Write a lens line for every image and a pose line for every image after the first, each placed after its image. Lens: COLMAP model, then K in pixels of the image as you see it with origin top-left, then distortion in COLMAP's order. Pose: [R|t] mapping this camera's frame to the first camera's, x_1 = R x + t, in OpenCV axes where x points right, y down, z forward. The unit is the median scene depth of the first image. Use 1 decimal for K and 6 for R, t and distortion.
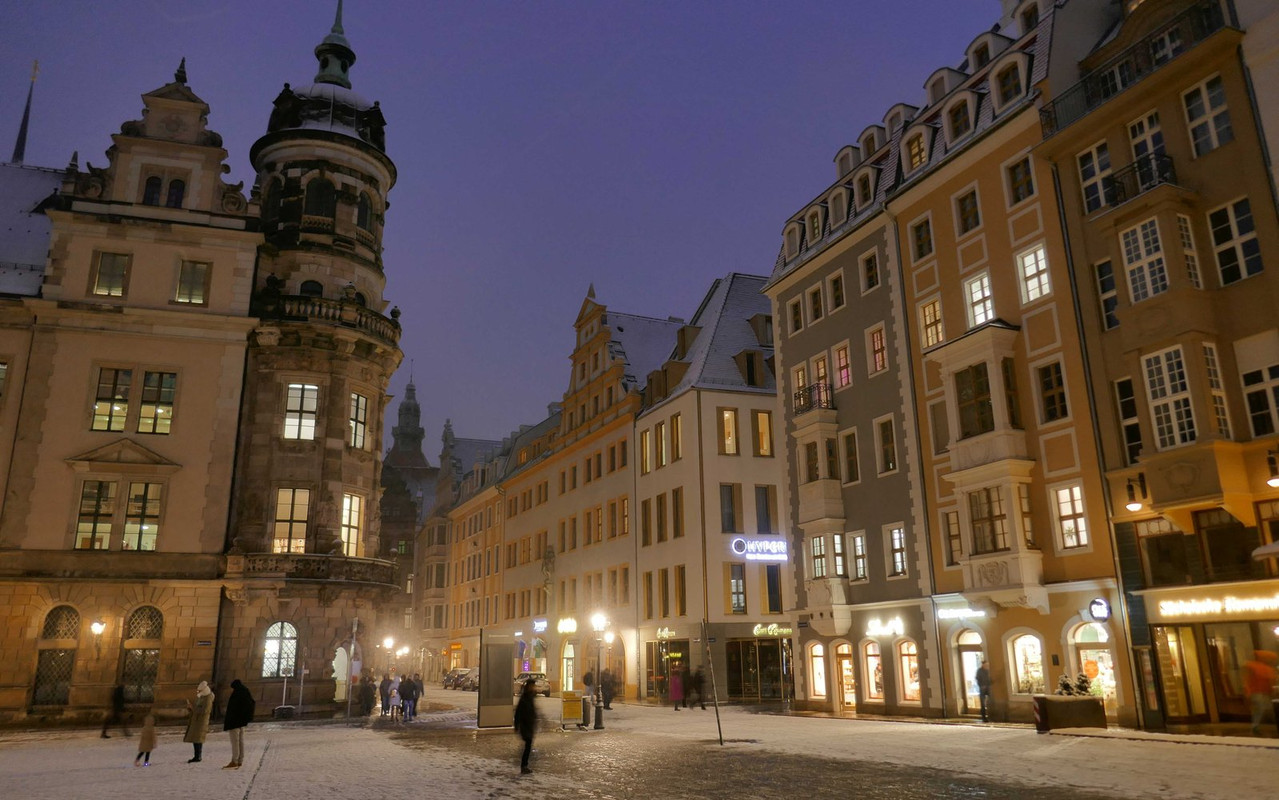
lens RADIAL K [[935.1, 0, 638.3], [0, 935.1, 399.0], [0, 0, 1]] dist [-0.005445, -0.004957]
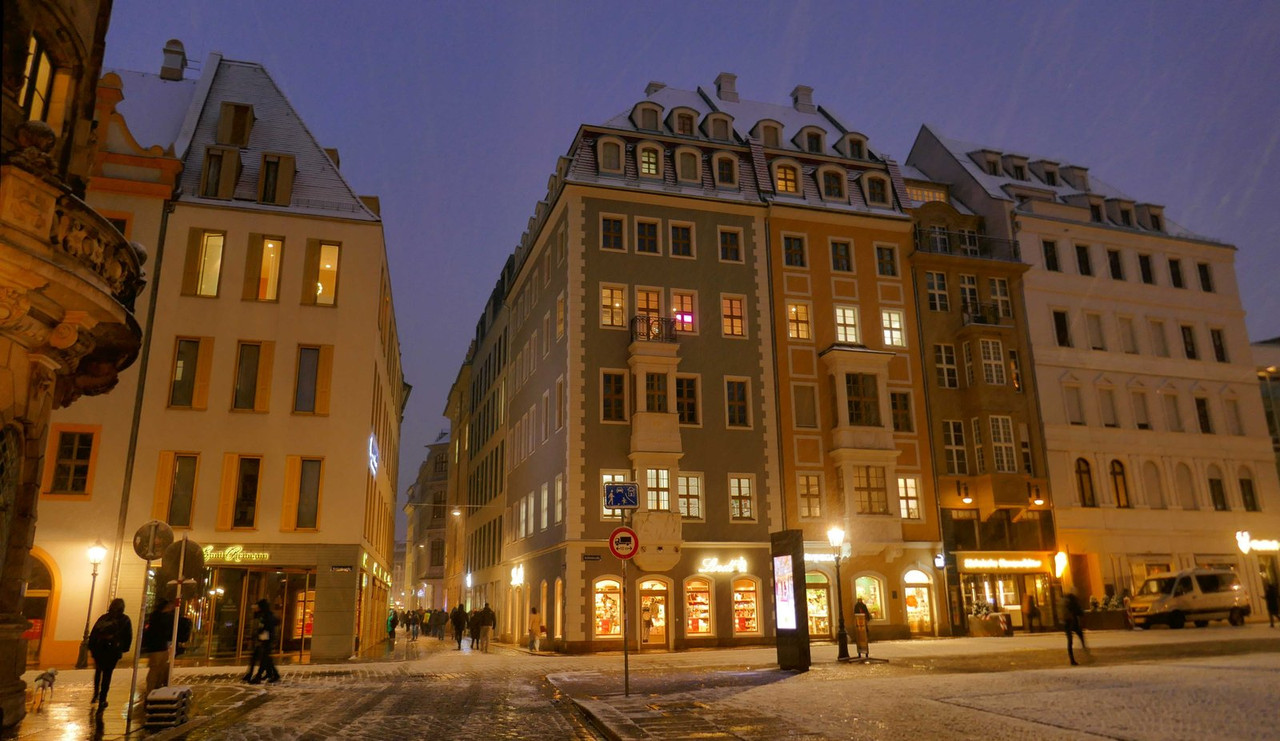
lens RADIAL K [[798.7, 0, 638.2], [0, 798.7, 371.8], [0, 0, 1]] dist [-0.021623, 0.000745]
pose [[0.152197, 0.260797, 0.953321, -0.698569], [-0.263604, 0.940330, -0.215159, 0.262723], [-0.952549, -0.218552, 0.211862, 0.964605]]
